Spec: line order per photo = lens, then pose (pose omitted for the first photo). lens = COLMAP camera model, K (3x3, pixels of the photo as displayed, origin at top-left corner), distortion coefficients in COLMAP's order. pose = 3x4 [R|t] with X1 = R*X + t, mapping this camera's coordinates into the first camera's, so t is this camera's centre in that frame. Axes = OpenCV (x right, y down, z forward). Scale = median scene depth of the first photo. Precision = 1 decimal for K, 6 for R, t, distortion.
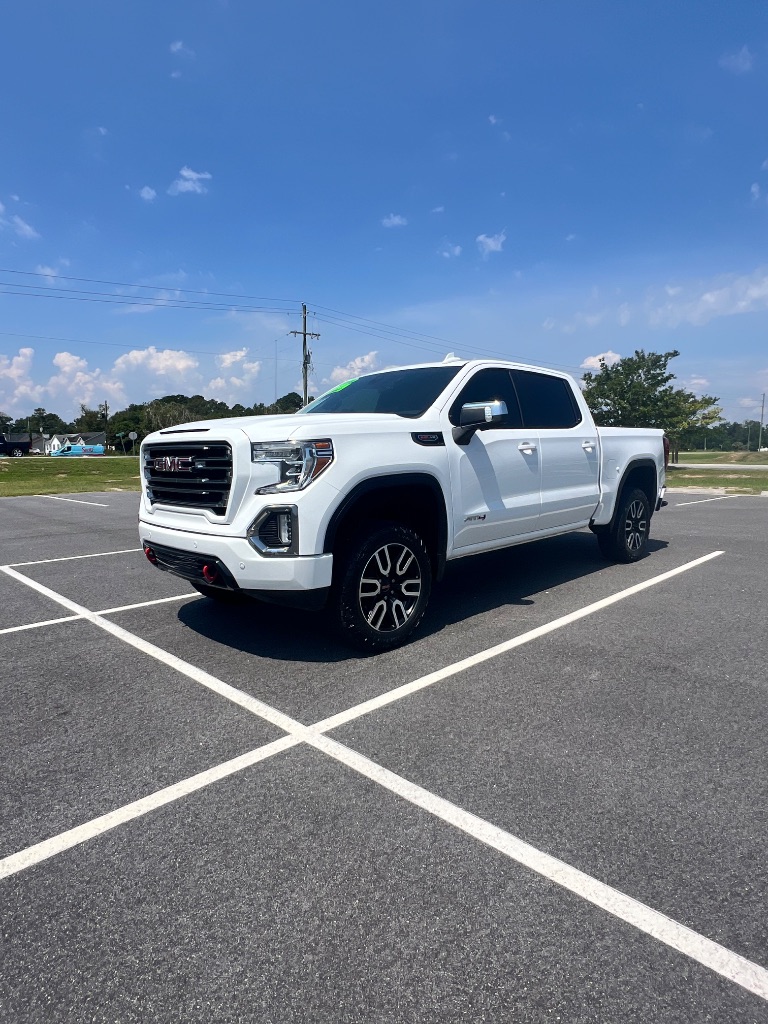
lens RADIAL K [[579.1, 0, 384.5], [0, 579.1, 512.2], [0, 0, 1]] dist [-0.002051, 0.001045]
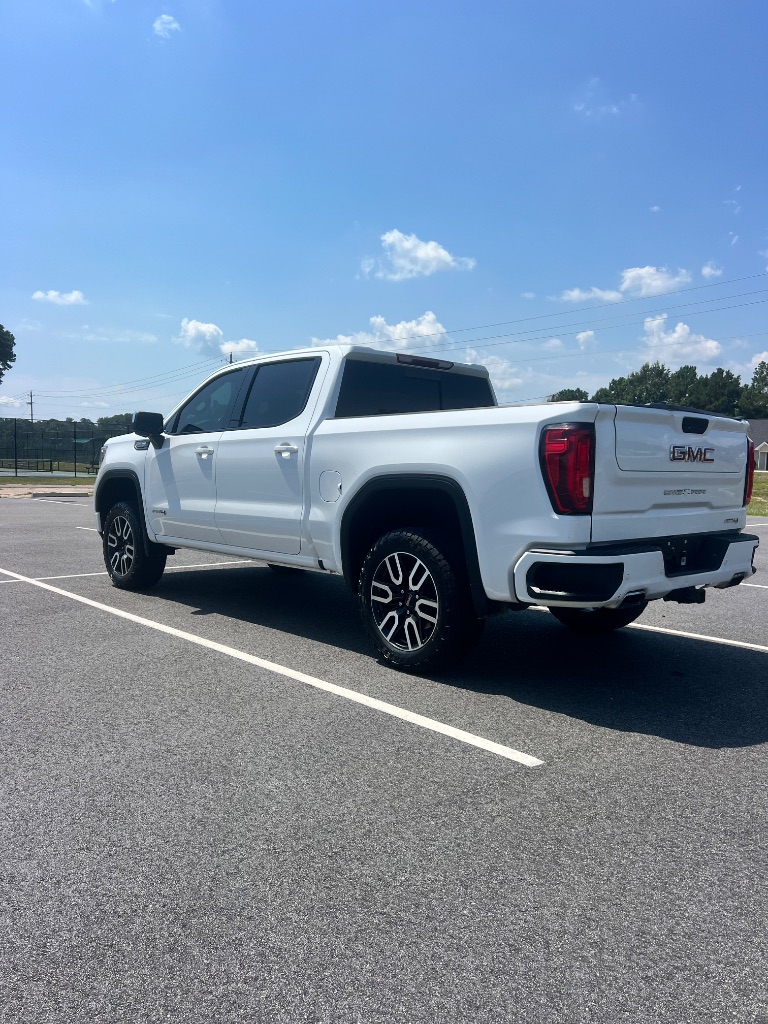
lens RADIAL K [[765.0, 0, 390.6], [0, 765.0, 563.6], [0, 0, 1]] dist [0.020724, -0.001392]
pose [[-0.048685, 0.134531, -0.989713, 1.884359], [-0.119885, 0.982937, 0.139508, -0.177580], [0.991593, 0.125444, -0.031726, 1.704979]]
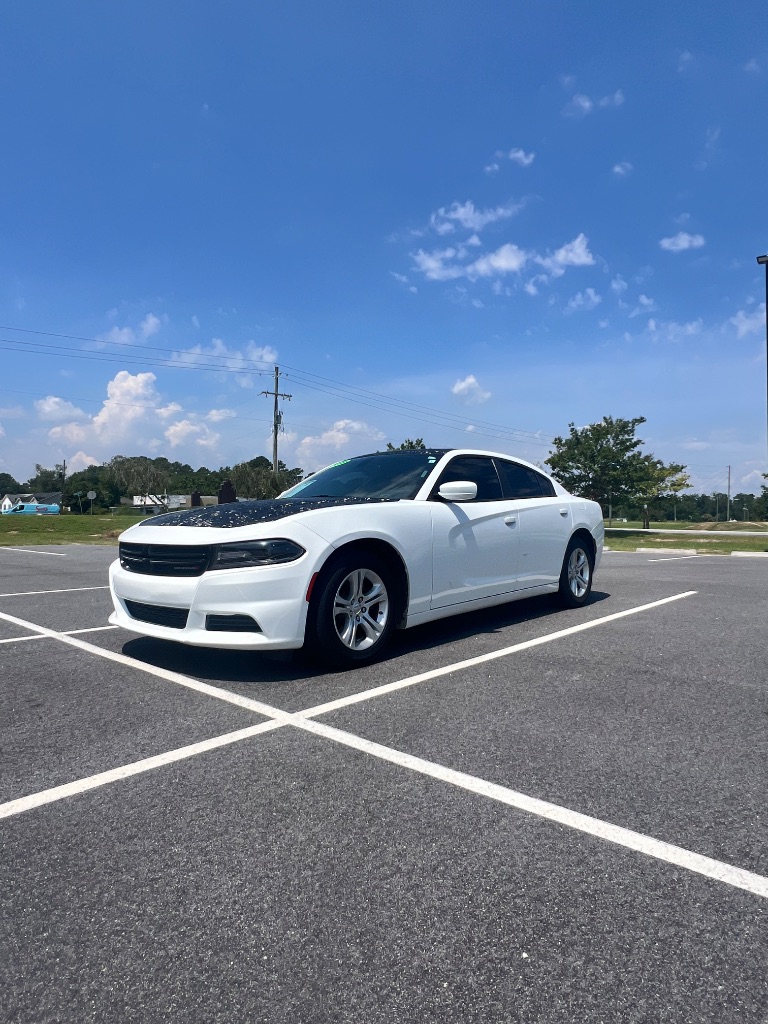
lens RADIAL K [[598.3, 0, 384.0], [0, 598.3, 512.0], [0, 0, 1]] dist [0.000799, -0.000425]
pose [[0.998648, 0.013675, 0.050154, -0.023009], [-0.007801, 0.993277, -0.115498, 0.102967], [-0.051396, 0.114950, 0.992041, -0.040523]]
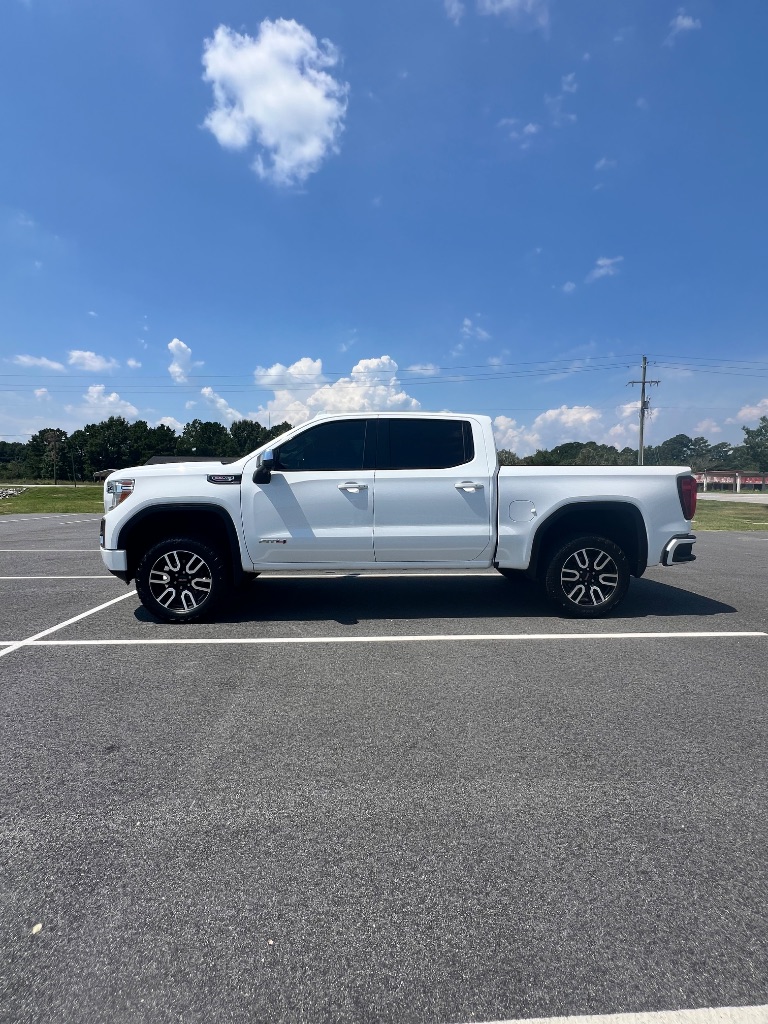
lens RADIAL K [[460.2, 0, 386.0], [0, 460.2, 517.2], [0, 0, 1]] dist [-0.000363, 0.000501]
pose [[0.740607, 0.056835, -0.669530, 1.130479], [-0.083167, 0.996508, -0.007403, -0.062109], [0.666771, 0.061166, 0.742748, 0.463728]]
